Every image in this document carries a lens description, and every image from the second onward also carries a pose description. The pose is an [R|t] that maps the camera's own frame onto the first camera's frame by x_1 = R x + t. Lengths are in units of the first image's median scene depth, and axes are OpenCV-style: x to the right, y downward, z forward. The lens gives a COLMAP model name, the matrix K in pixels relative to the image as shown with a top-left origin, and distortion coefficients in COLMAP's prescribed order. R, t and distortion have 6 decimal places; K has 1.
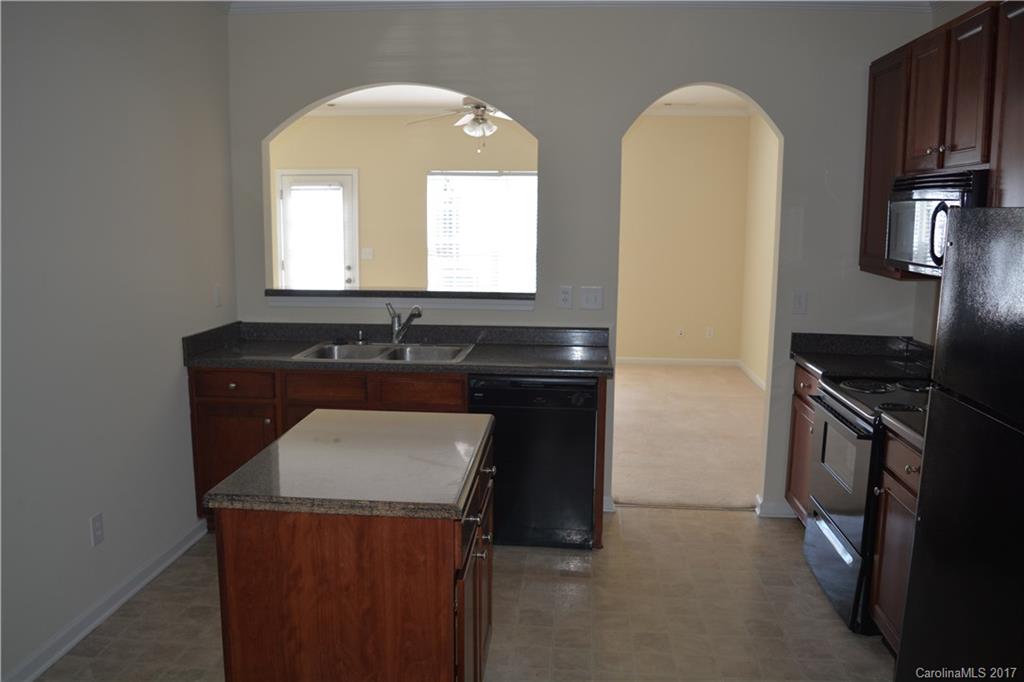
lens RADIAL K [[824.3, 0, 529.2], [0, 824.3, 320.5], [0, 0, 1]] dist [-0.004287, 0.019701]
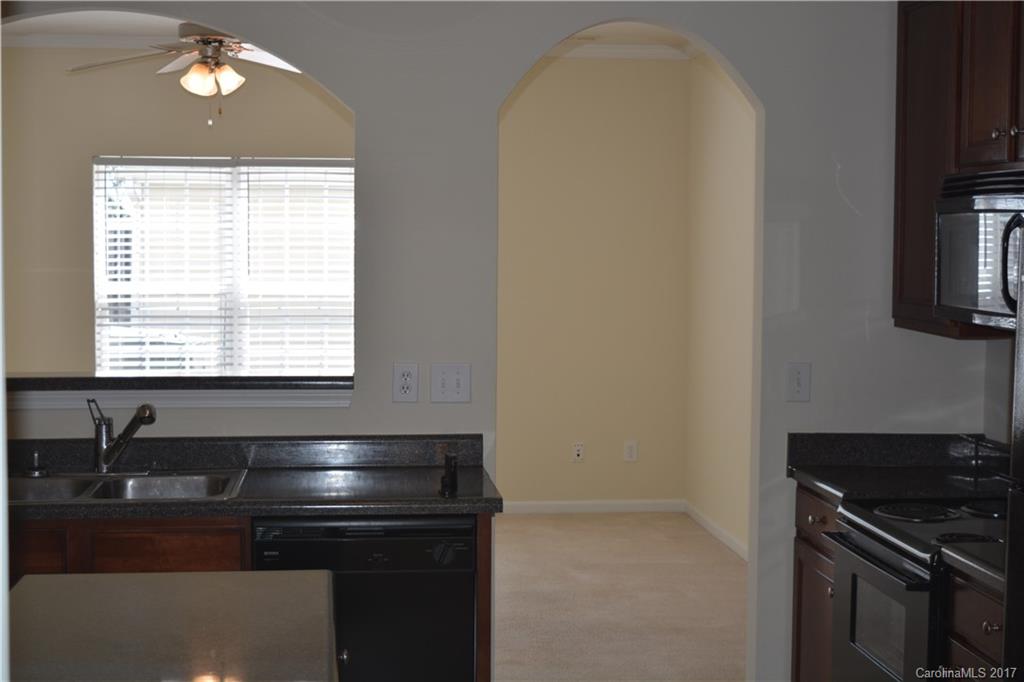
lens RADIAL K [[1657.9, 0, 508.3], [0, 1657.9, 343.8], [0, 0, 1]] dist [0.189823, 0.000000]
pose [[0.987281, -0.017999, 0.157963, -0.074429], [0.027887, 0.997772, -0.060605, 0.018548], [-0.156520, 0.064240, 0.985583, -0.169254]]
